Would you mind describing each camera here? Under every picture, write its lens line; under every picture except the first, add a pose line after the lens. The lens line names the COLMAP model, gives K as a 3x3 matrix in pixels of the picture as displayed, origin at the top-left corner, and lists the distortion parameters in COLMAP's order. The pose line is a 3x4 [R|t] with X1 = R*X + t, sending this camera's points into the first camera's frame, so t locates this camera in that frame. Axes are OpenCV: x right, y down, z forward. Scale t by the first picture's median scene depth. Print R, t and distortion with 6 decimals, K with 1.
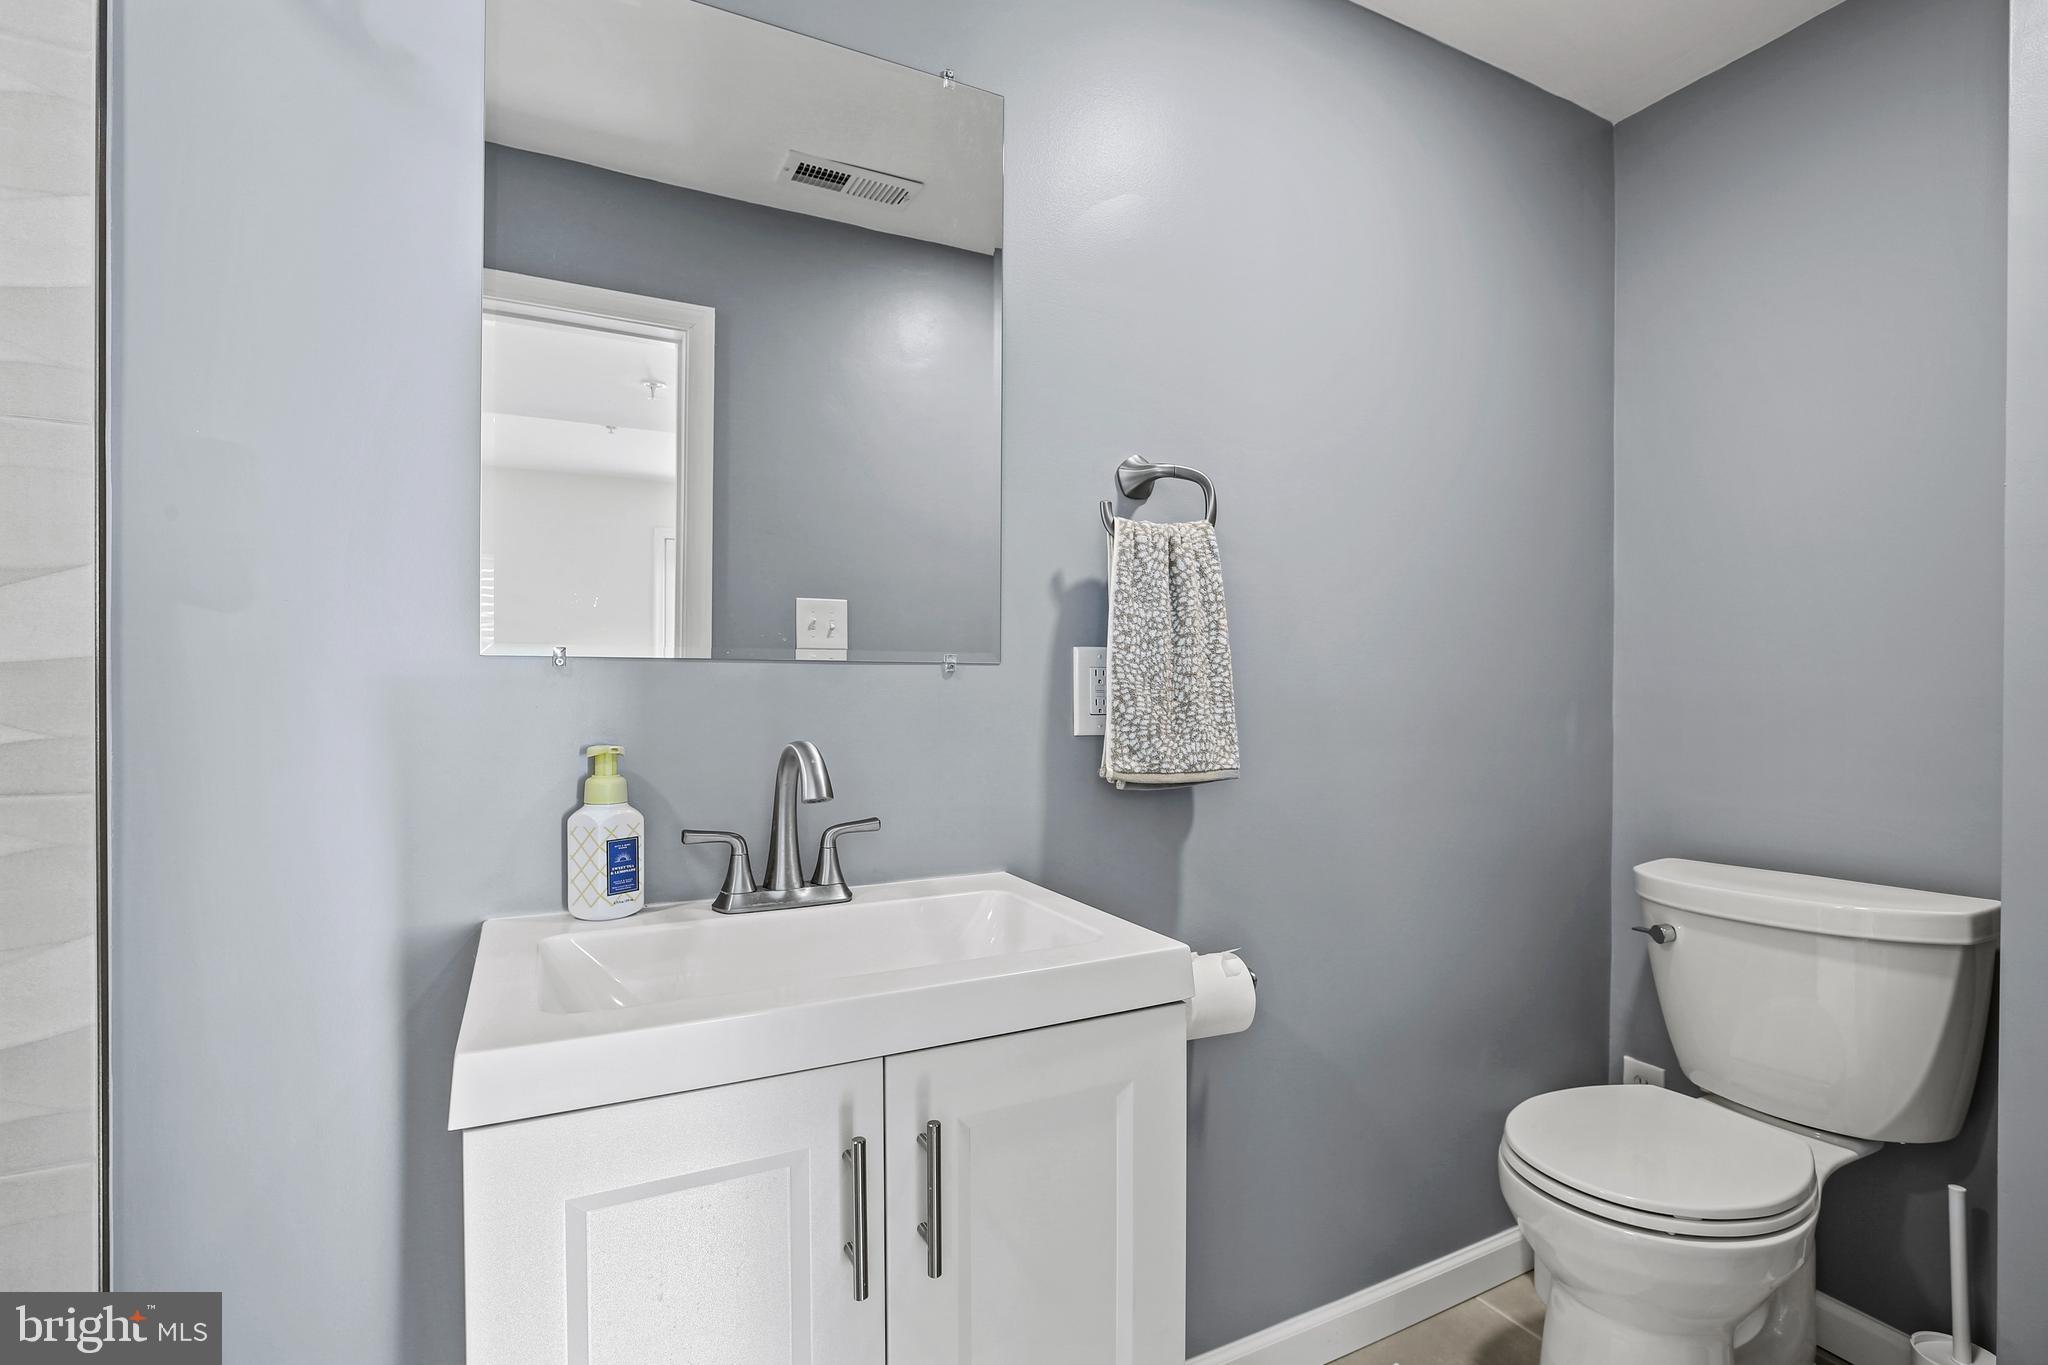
lens RADIAL K [[957.8, 0, 1024.2], [0, 957.8, 689.0], [0, 0, 1]] dist [-0.022788, 0.002781]
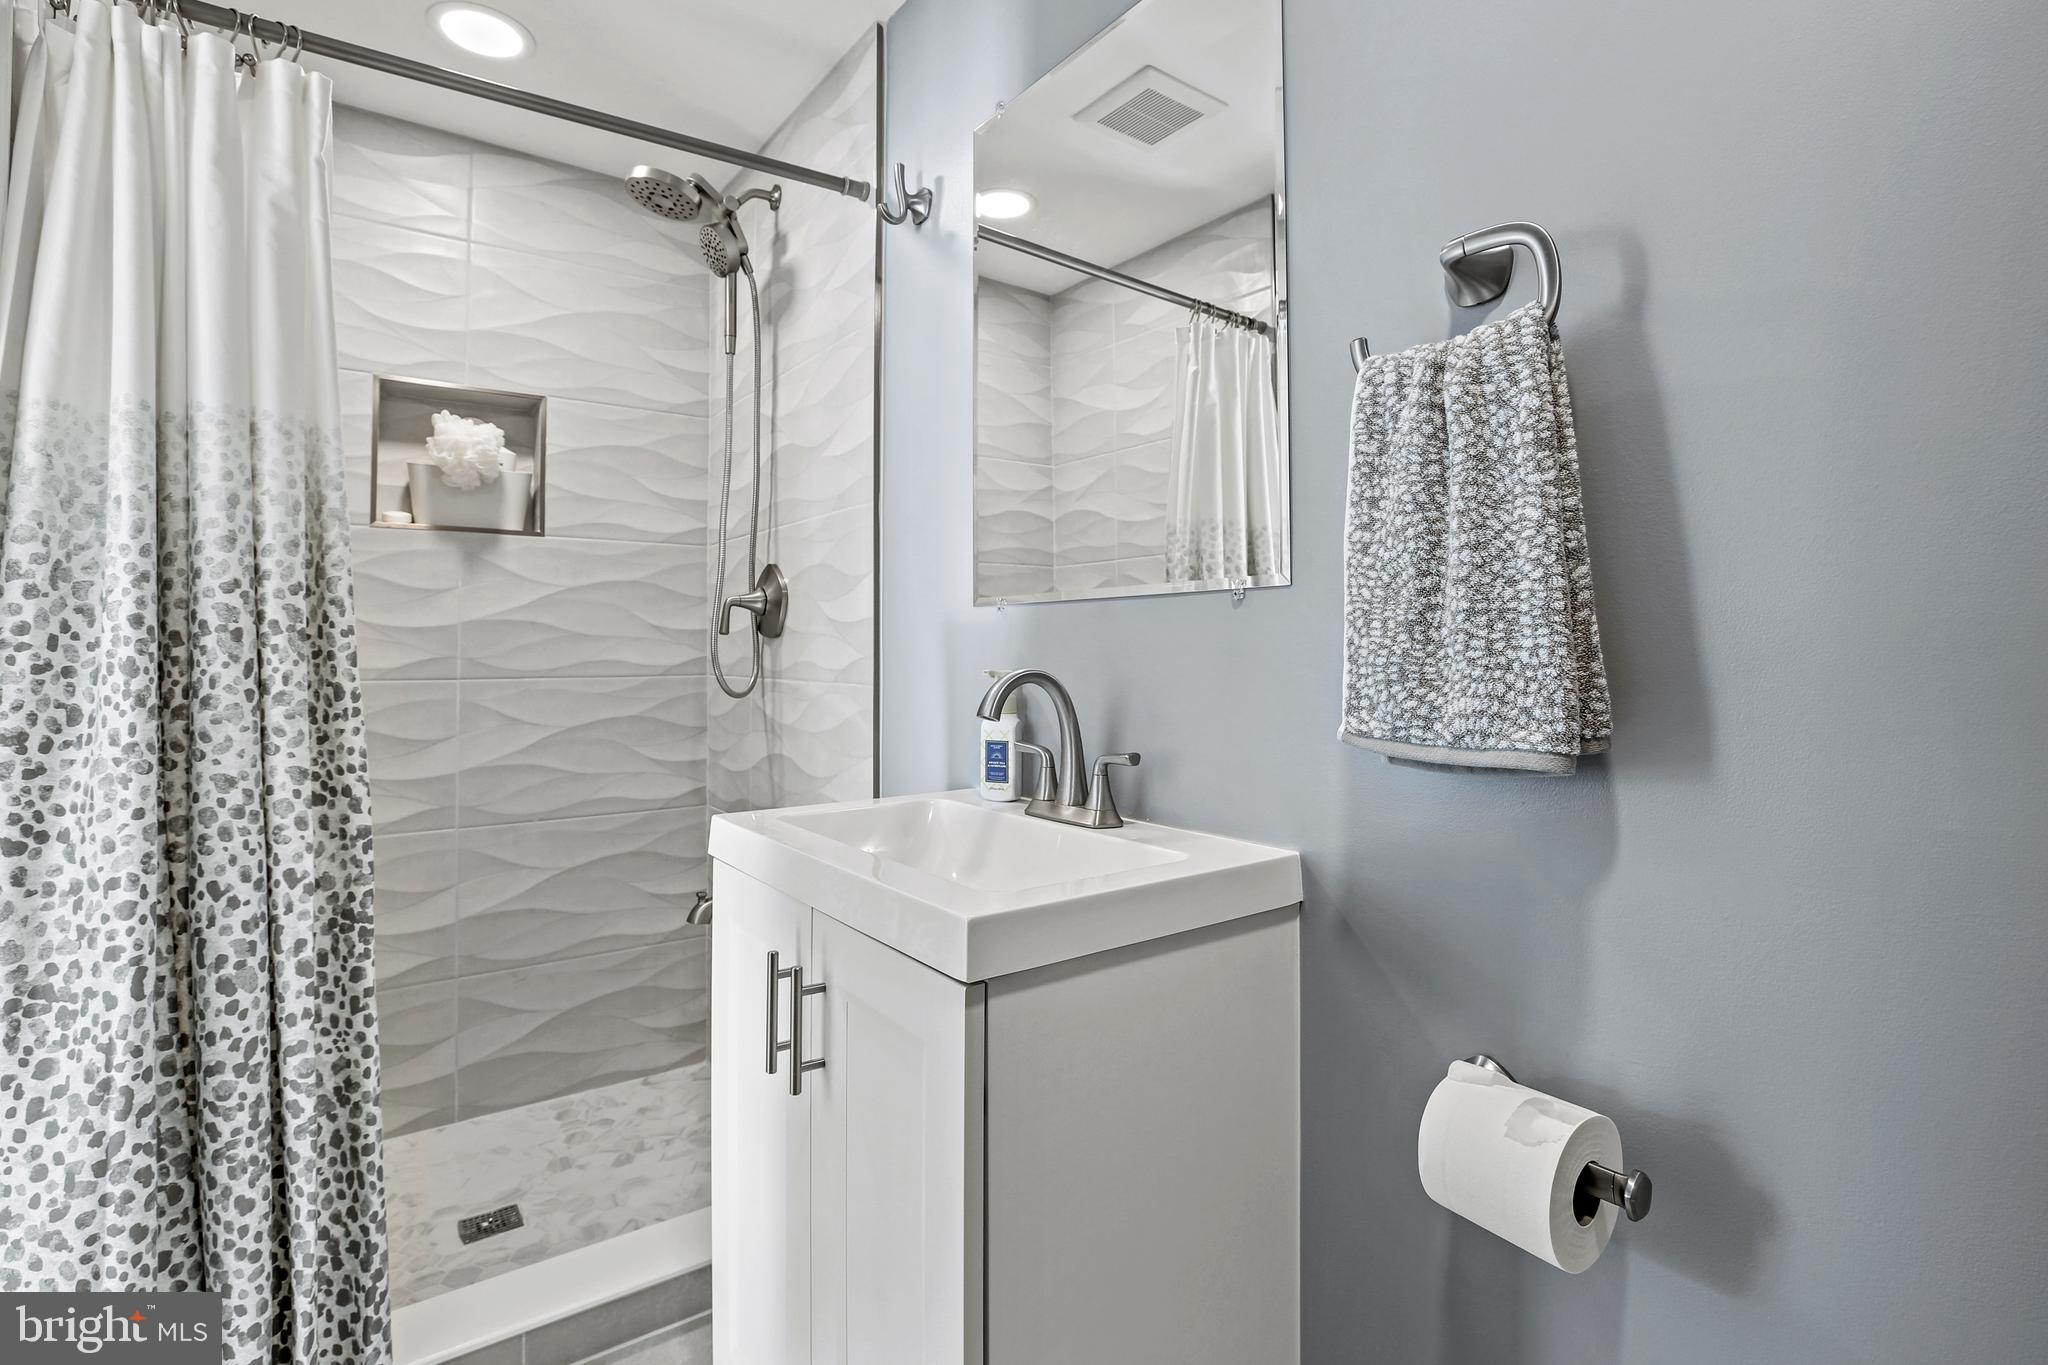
lens RADIAL K [[957.8, 0, 1042.1], [0, 957.8, 643.8], [0, 0, 1]] dist [-0.022788, 0.002781]
pose [[0.190440, -0.011396, -0.981633, 0.713847], [-0.001426, 0.999928, -0.011885, 0.031409], [0.981698, 0.003664, 0.190410, 0.653161]]
